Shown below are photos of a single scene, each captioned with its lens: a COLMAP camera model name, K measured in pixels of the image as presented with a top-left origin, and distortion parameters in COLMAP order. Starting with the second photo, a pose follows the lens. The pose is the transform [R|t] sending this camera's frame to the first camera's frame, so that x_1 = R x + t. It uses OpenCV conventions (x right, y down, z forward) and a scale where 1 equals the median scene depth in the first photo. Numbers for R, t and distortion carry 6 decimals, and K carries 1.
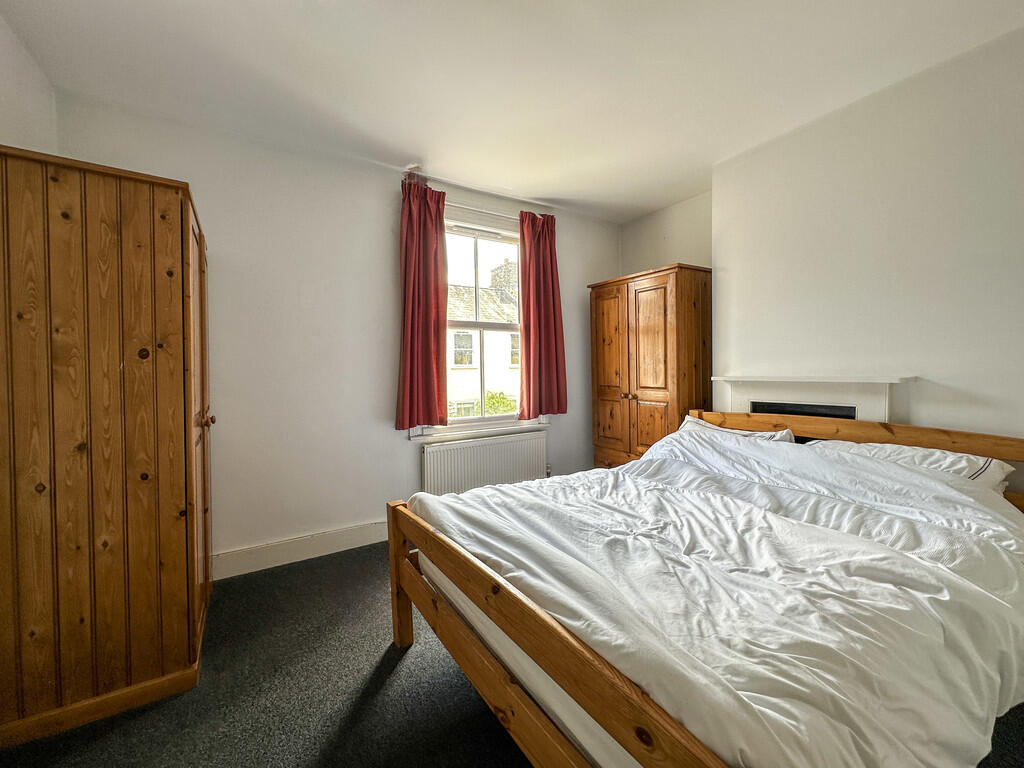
lens RADIAL K [[408.9, 0, 512.0], [0, 408.9, 384.0], [0, 0, 1]] dist [-0.000057, 0.000112]
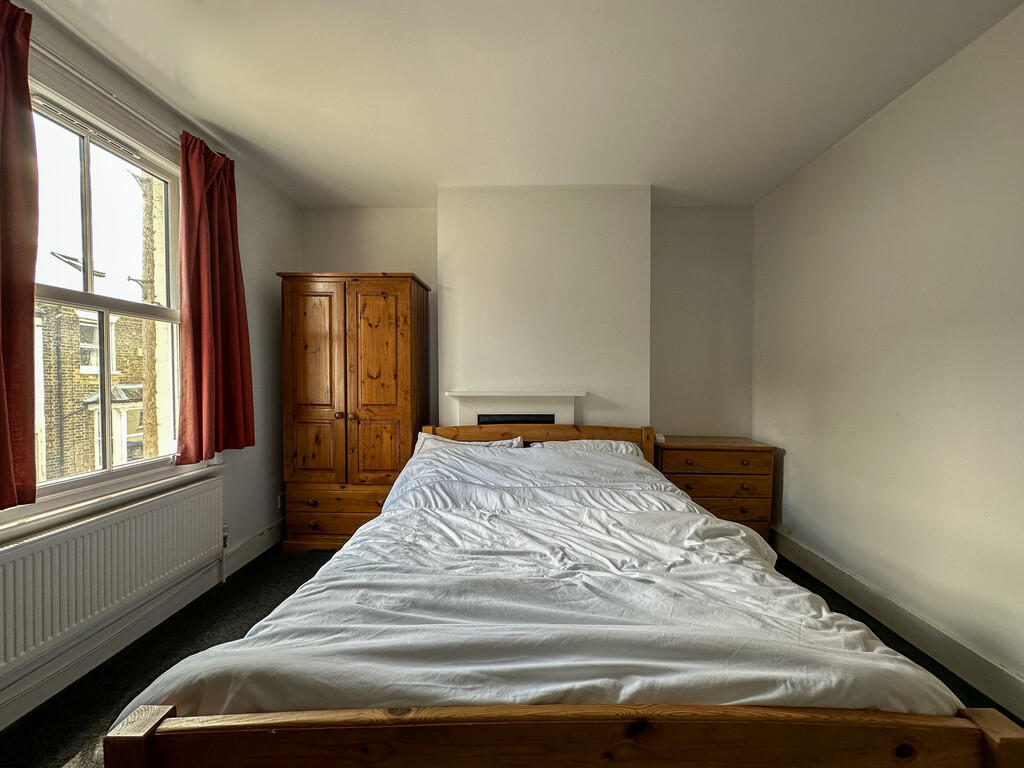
lens RADIAL K [[408.9, 0, 512.0], [0, 408.9, 384.0], [0, 0, 1]] dist [-0.000057, 0.000112]
pose [[0.557861, 0.000993, 0.829934, -0.375769], [0.019285, 0.999714, -0.014159, -0.029290], [-0.829710, 0.023905, 0.557683, 0.413532]]
